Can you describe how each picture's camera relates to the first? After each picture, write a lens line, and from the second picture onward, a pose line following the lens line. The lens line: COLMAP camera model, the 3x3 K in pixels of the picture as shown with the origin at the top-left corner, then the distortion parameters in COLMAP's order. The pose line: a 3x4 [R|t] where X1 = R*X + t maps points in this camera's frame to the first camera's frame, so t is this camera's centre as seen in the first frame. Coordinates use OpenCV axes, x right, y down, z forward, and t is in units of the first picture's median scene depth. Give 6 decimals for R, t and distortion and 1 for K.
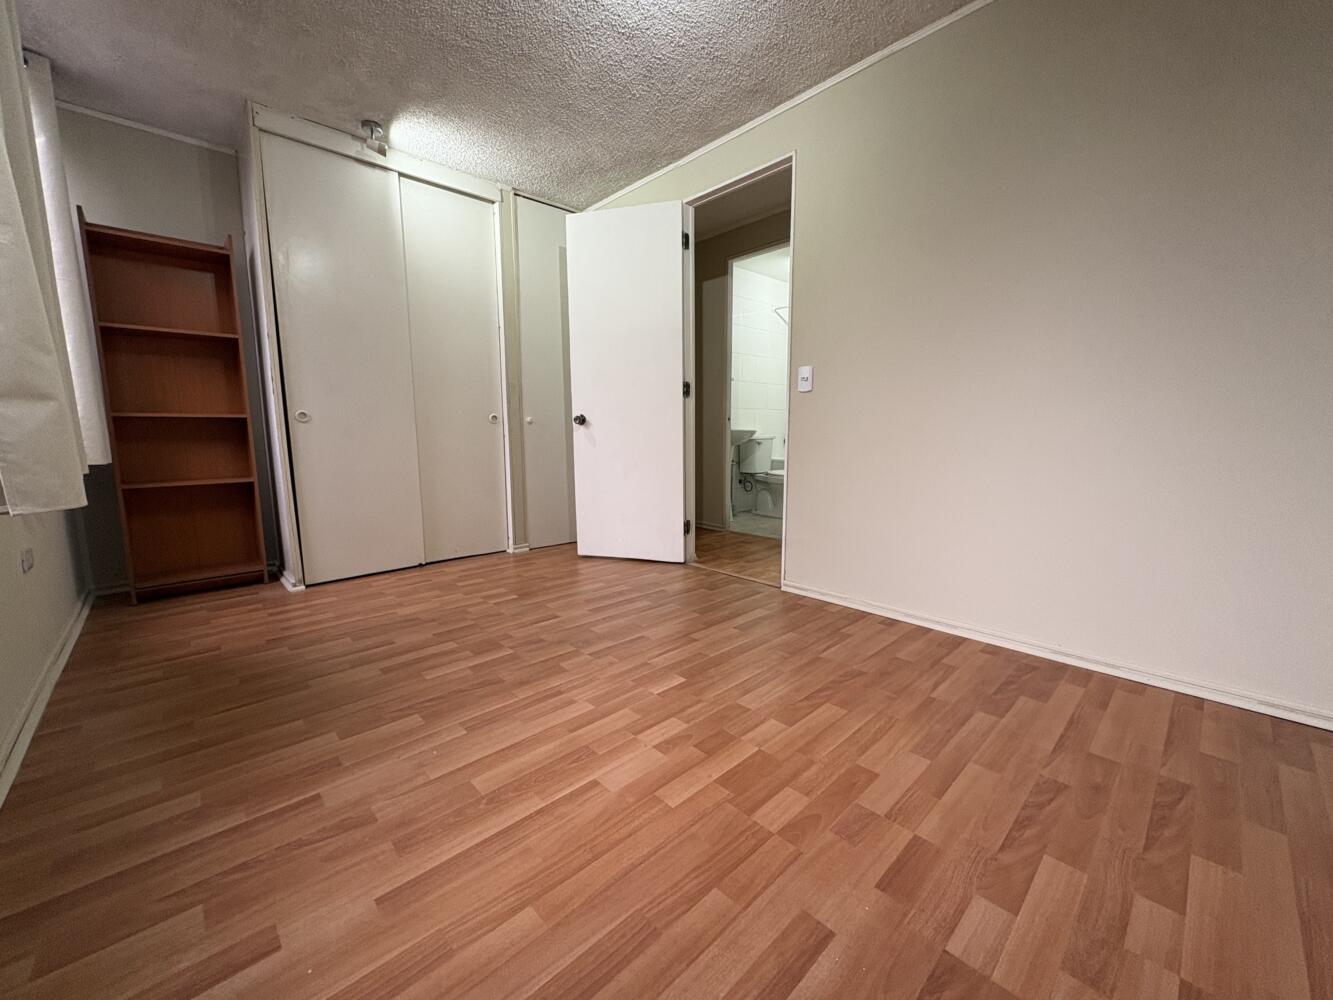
lens RADIAL K [[528.2, 0, 664.7], [0, 528.2, 500.5], [0, 0, 1]] dist [-0.000652, -0.000017]
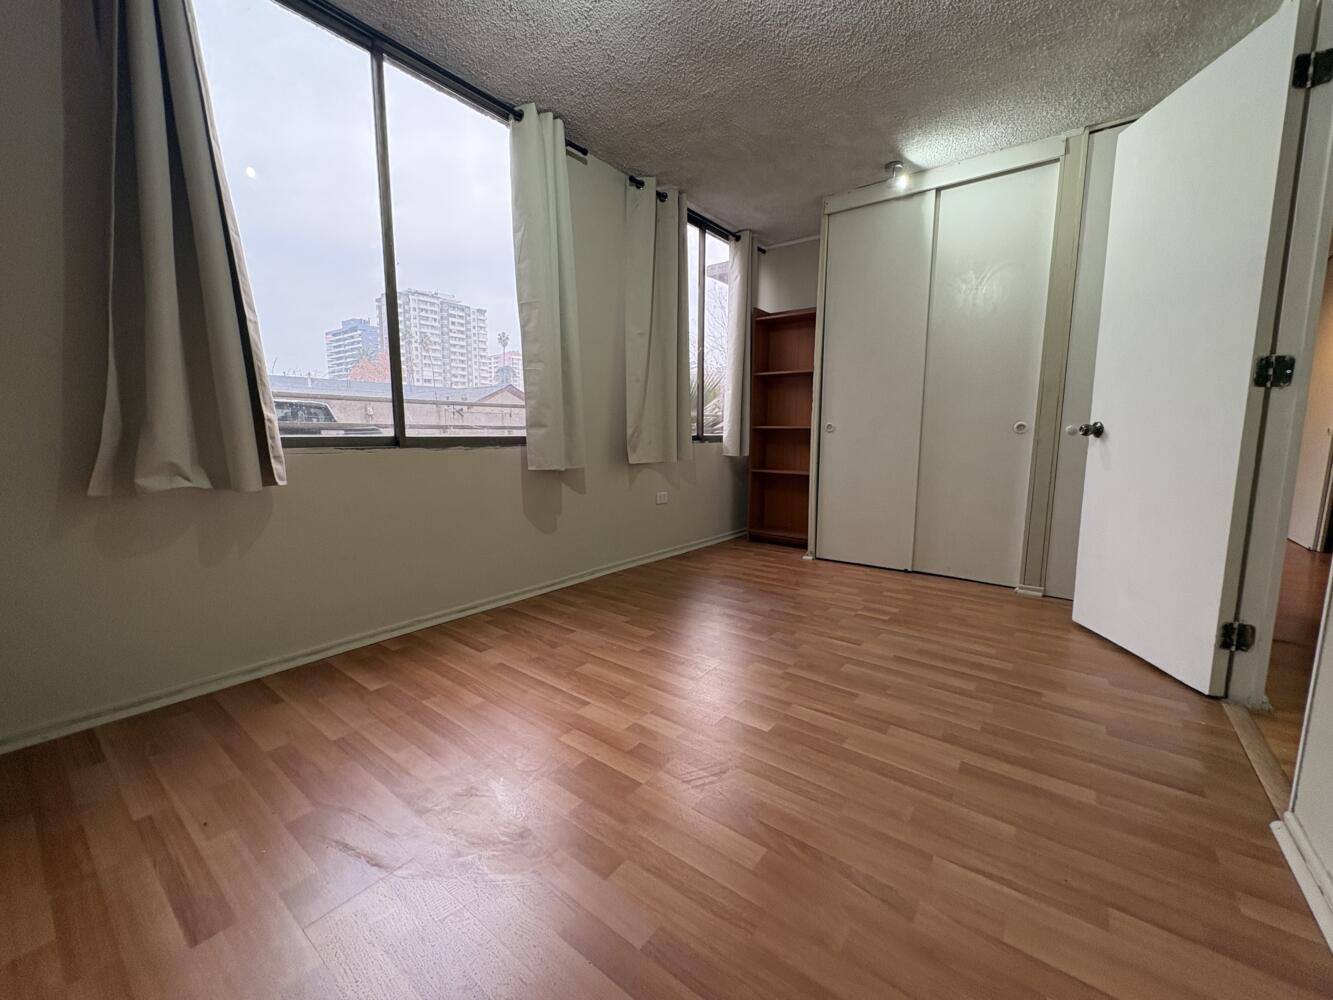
lens RADIAL K [[528.2, 0, 667.0], [0, 528.2, 499.7], [0, 0, 1]] dist [-0.000652, -0.000017]
pose [[0.161957, 0.131107, -0.978050, 0.595466], [-0.139147, 0.984266, 0.108899, -0.081274], [0.976938, 0.118455, 0.177652, 0.459853]]
